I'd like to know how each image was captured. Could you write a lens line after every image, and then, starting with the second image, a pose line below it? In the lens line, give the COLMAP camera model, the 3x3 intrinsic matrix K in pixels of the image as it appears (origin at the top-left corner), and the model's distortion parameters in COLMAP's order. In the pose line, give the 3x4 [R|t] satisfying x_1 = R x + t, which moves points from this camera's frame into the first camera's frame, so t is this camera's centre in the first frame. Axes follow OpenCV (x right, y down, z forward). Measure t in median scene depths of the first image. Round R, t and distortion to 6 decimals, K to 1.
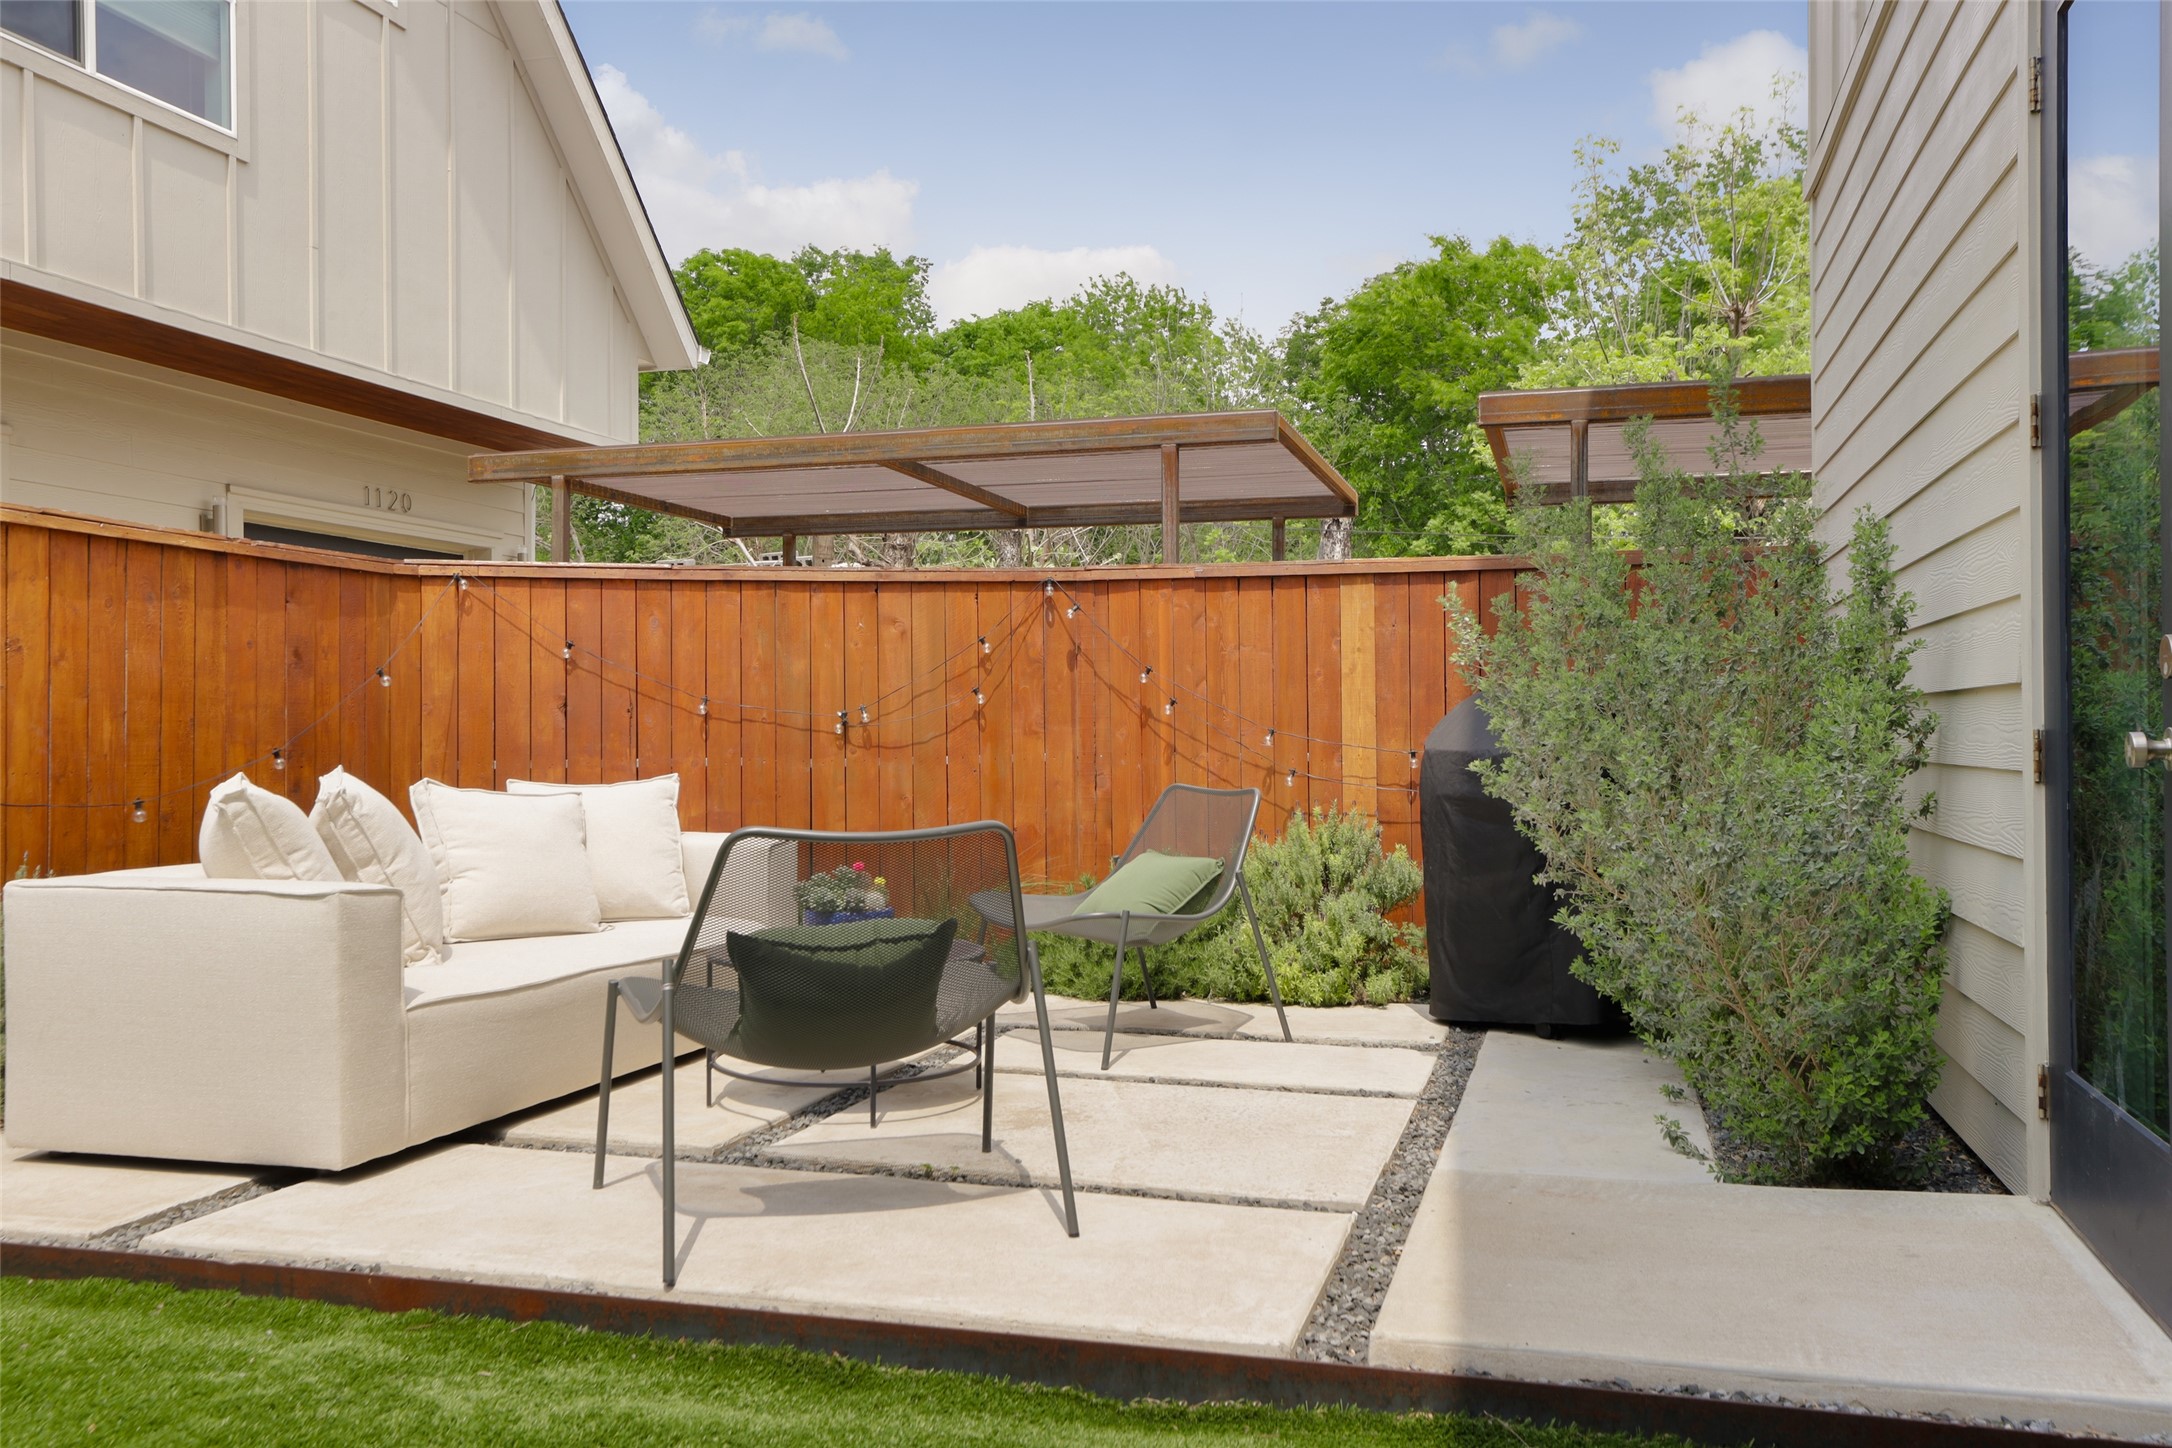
lens RADIAL K [[1708.2, 0, 1088.7], [0, 1708.2, 724.4], [0, 0, 1]] dist [0.014138, 0.004148]
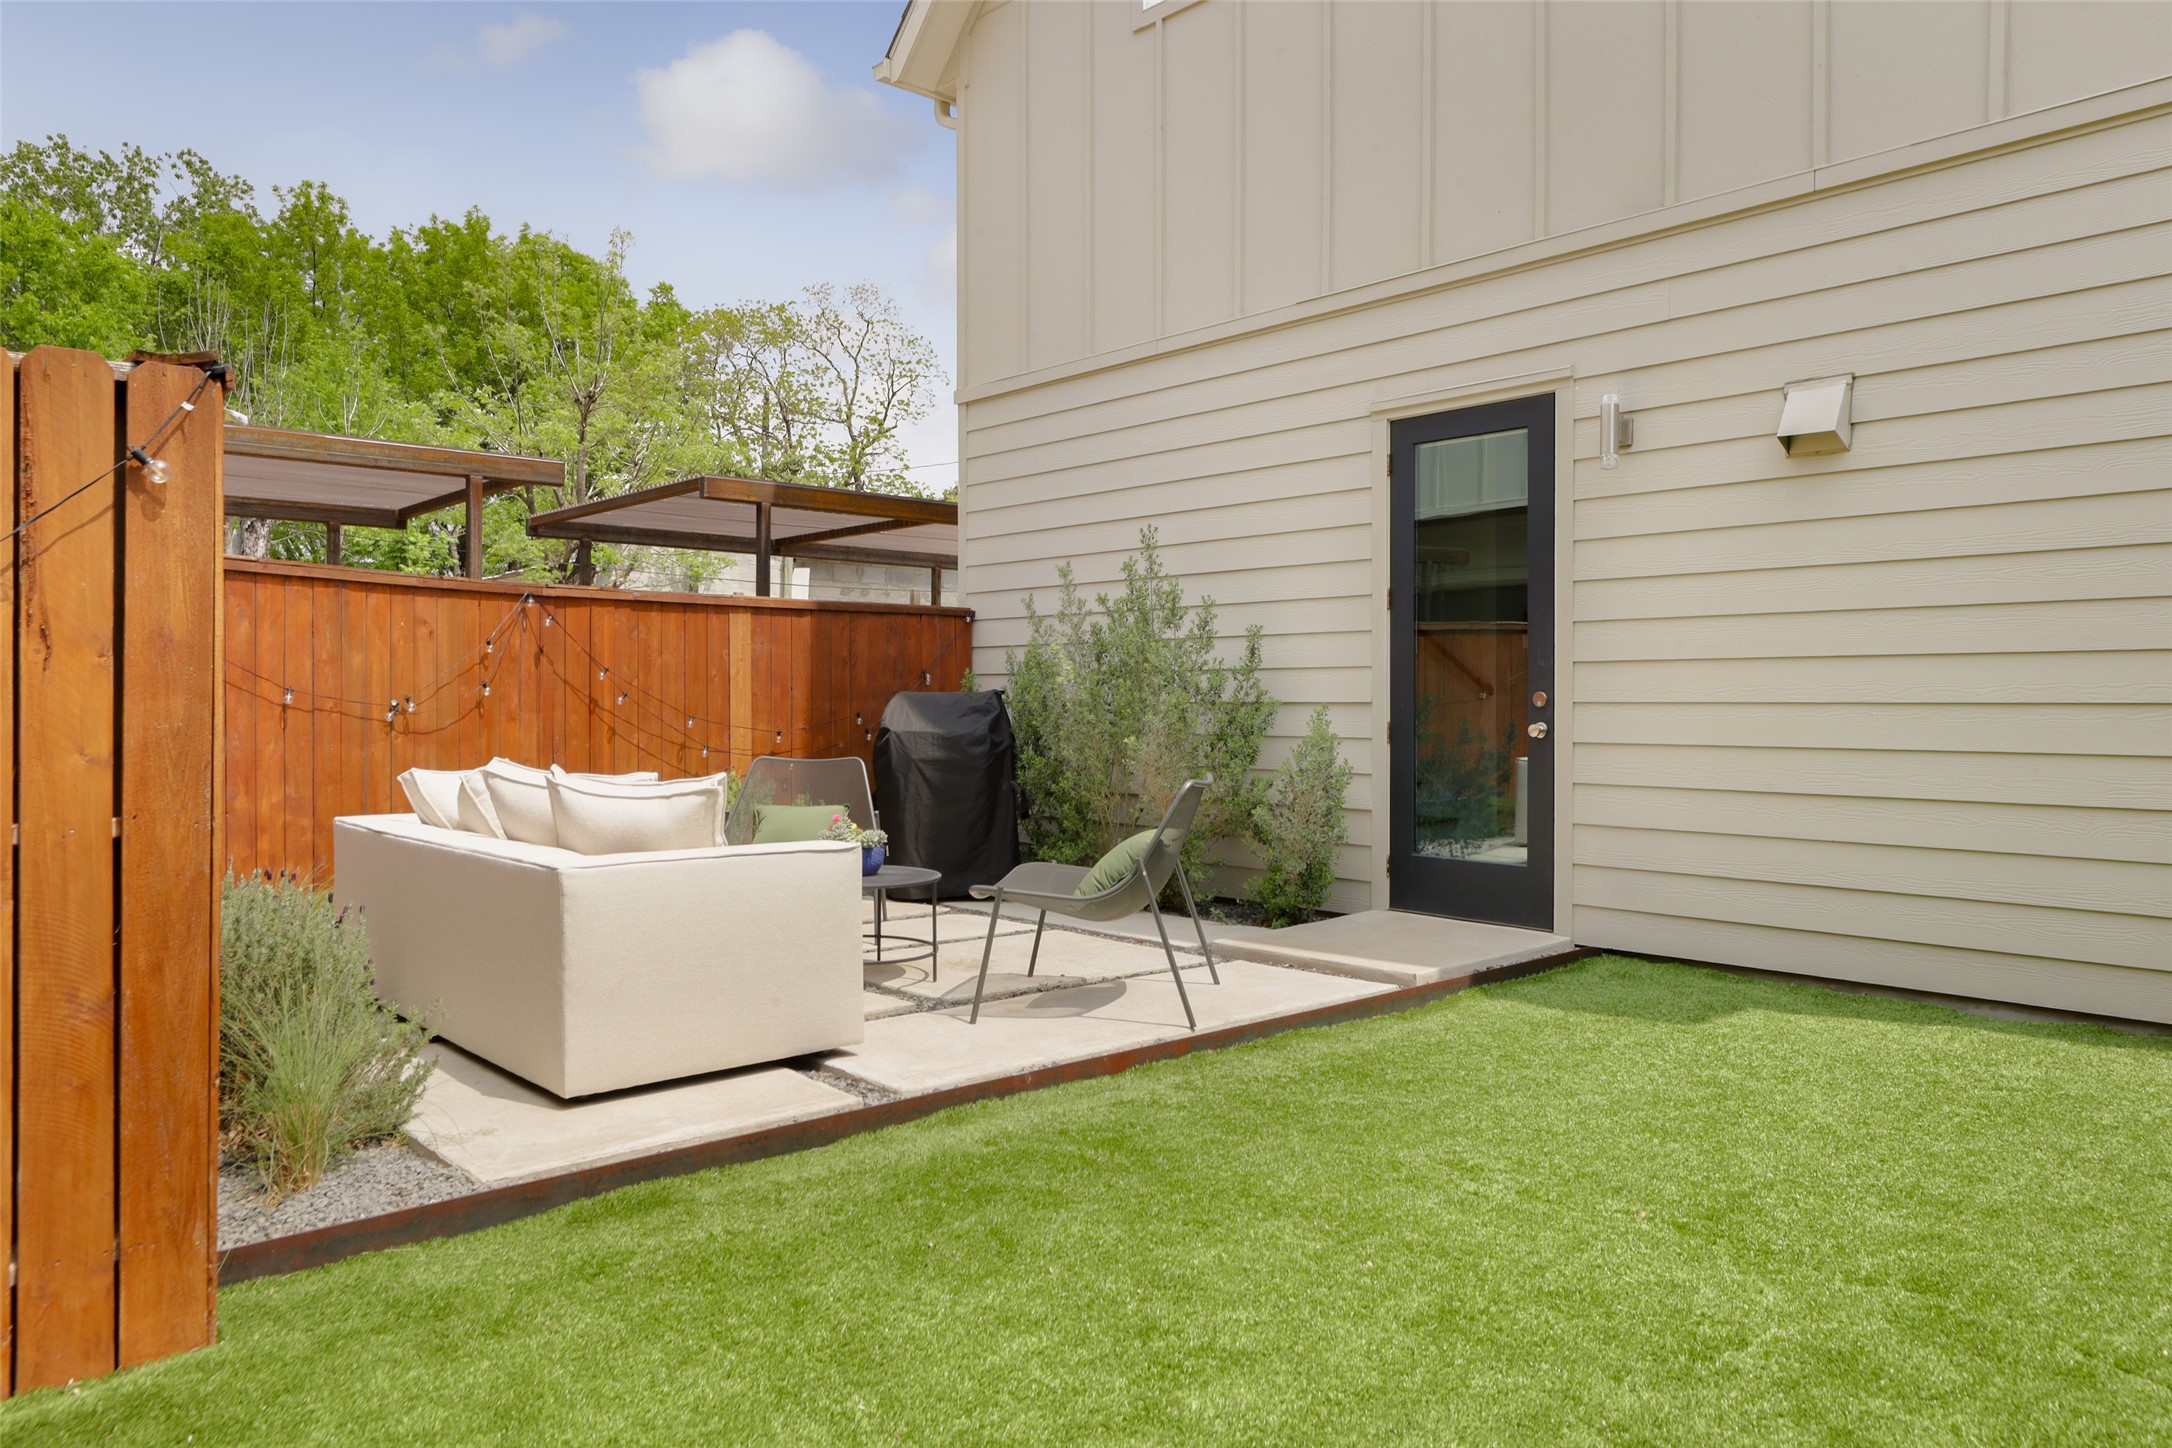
lens RADIAL K [[1480.2, 0, 1084.8], [0, 1480.2, 720.7], [0, 0, 1]] dist [-0.023738, -0.000633]
pose [[0.530370, -0.006649, 0.847740, -0.718624], [-0.007454, 0.999894, 0.012506, -0.010415], [-0.847733, -0.012952, 0.530264, 0.109757]]
